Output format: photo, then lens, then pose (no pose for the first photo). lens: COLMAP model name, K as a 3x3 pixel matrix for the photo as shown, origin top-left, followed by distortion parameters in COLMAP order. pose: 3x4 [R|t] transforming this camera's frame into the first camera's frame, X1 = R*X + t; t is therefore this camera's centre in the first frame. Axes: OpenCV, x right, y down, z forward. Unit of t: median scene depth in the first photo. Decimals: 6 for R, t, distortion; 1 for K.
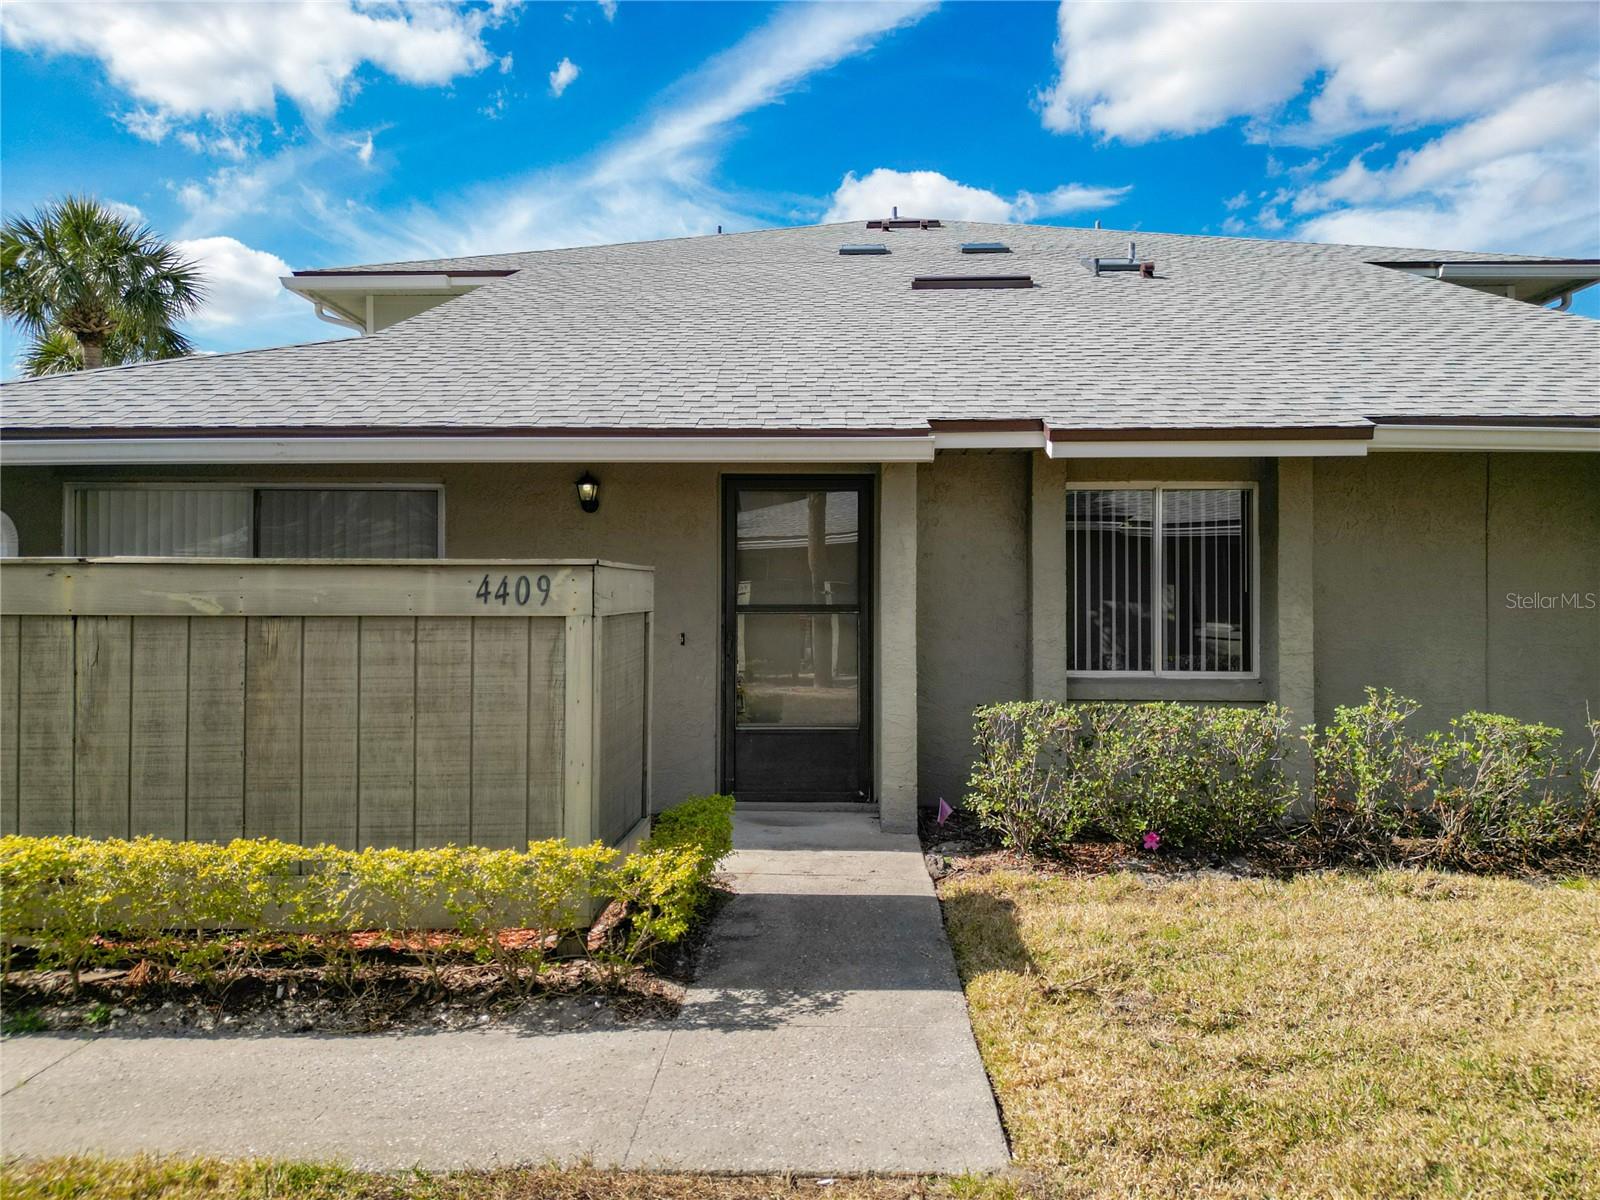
lens RADIAL K [[1127.9, 0, 811.5], [0, 1127.9, 604.0], [0, 0, 1]] dist [0.056109, -0.033356]
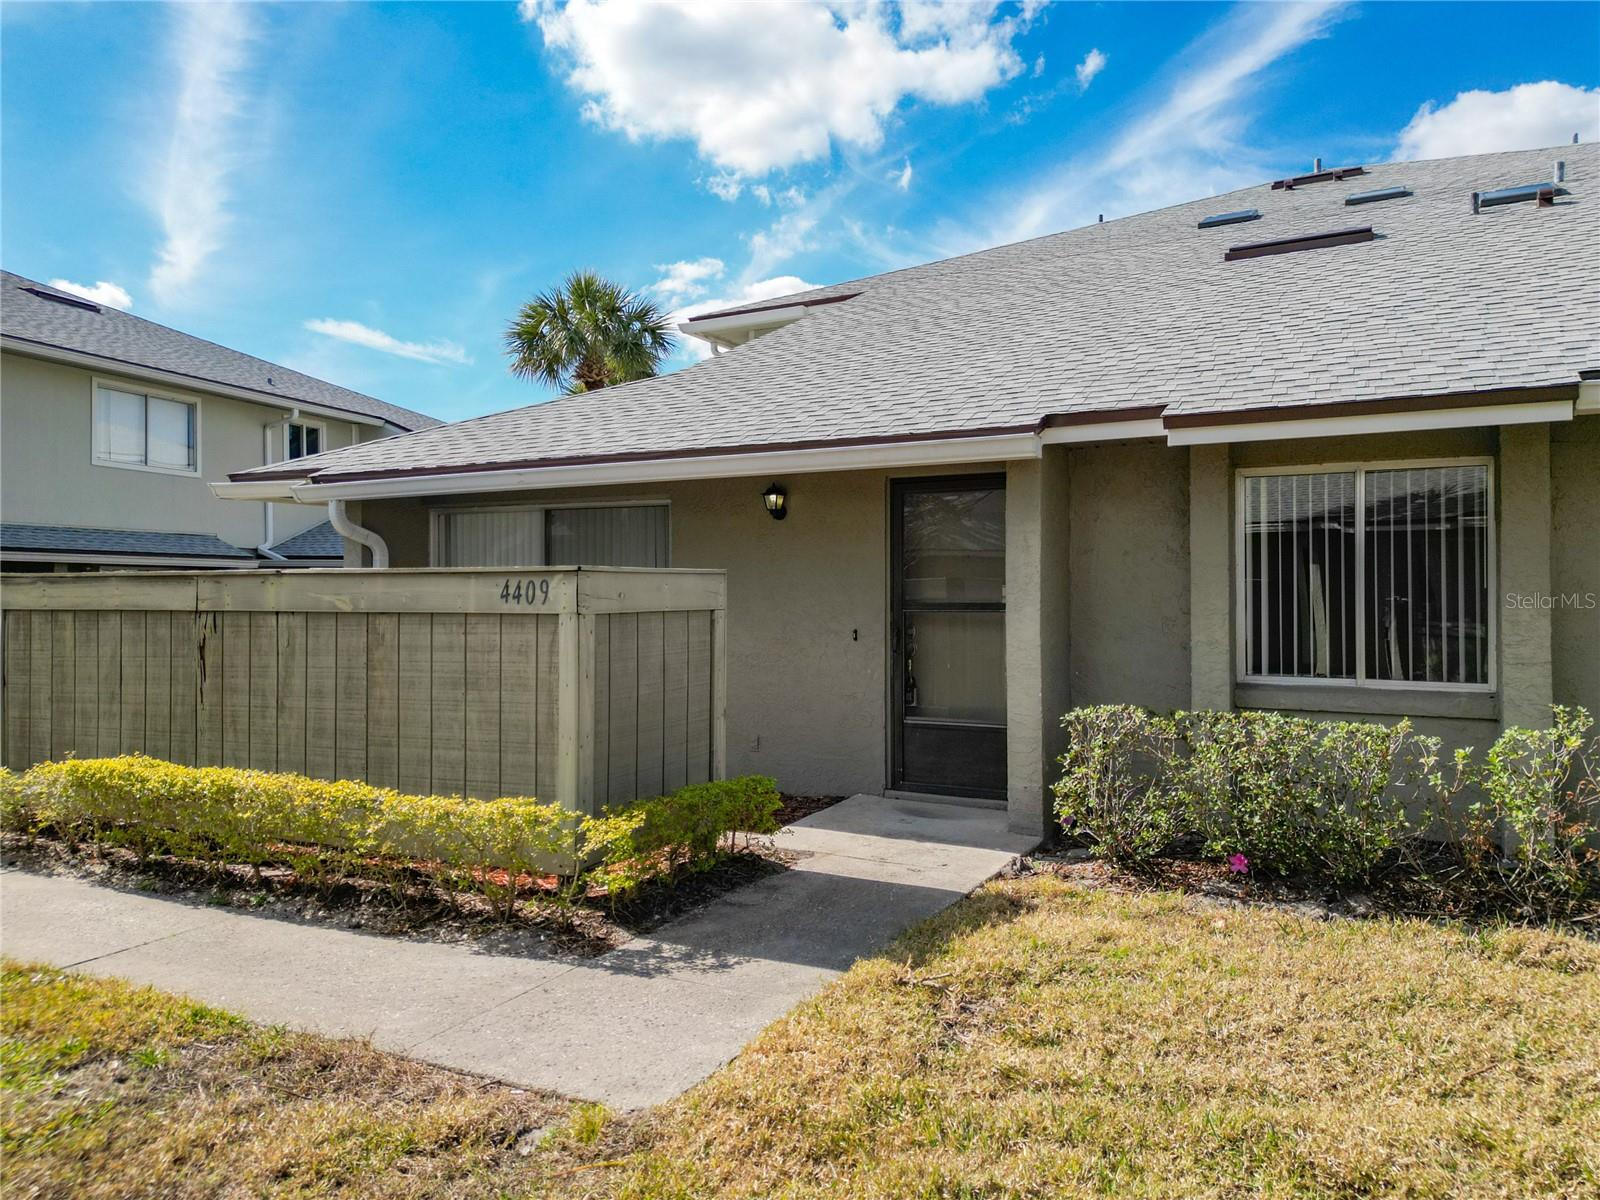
lens RADIAL K [[1127.9, 0, 794.0], [0, 1127.9, 593.0], [0, 0, 1]] dist [0.056109, -0.033356]
pose [[0.899596, -0.004244, -0.436703, 0.521486], [0.000933, 0.999969, -0.007796, -0.001193], [0.436723, 0.006606, 0.899572, 0.033558]]
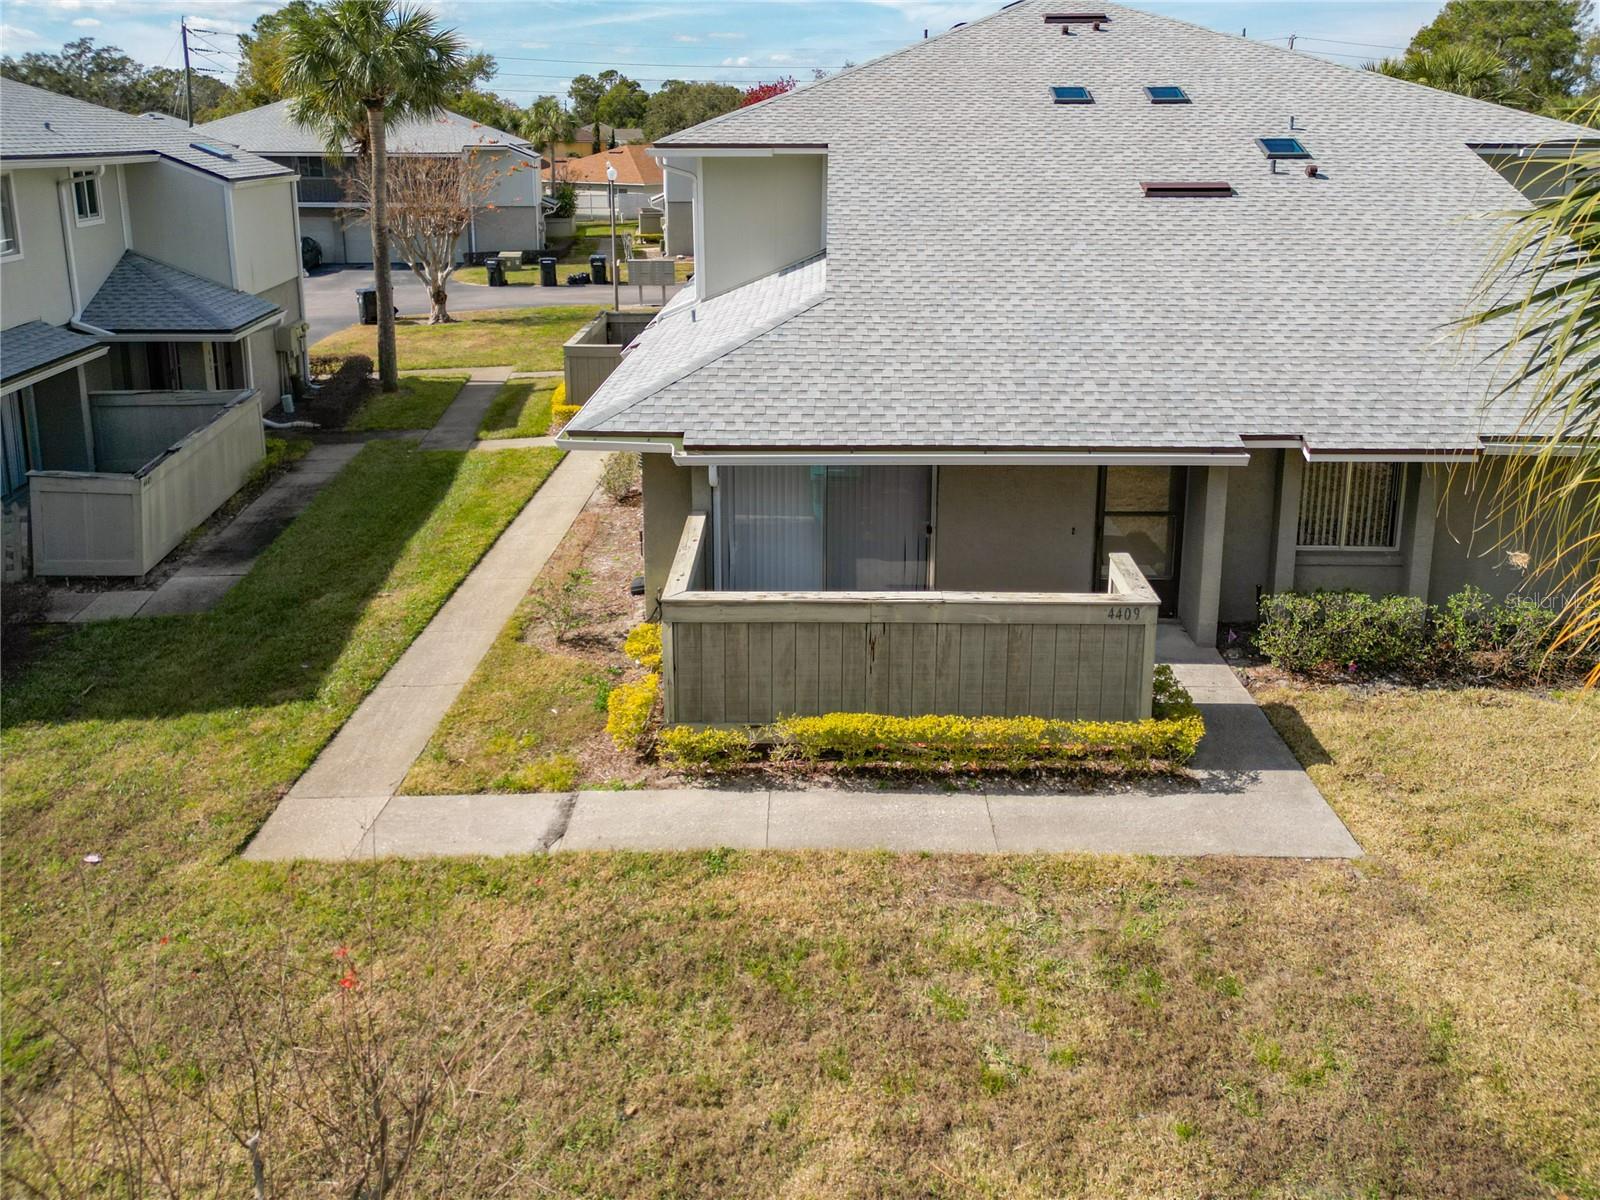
lens RADIAL K [[1127.9, 0, 851.2], [0, 1127.9, 433.6], [0, 0, 1]] dist [0.056109, -0.033356]
pose [[0.999801, -0.004387, 0.019470, -0.865145], [-0.000122, 0.974172, 0.225807, -0.899429], [-0.019957, -0.225764, 0.973977, -1.186018]]
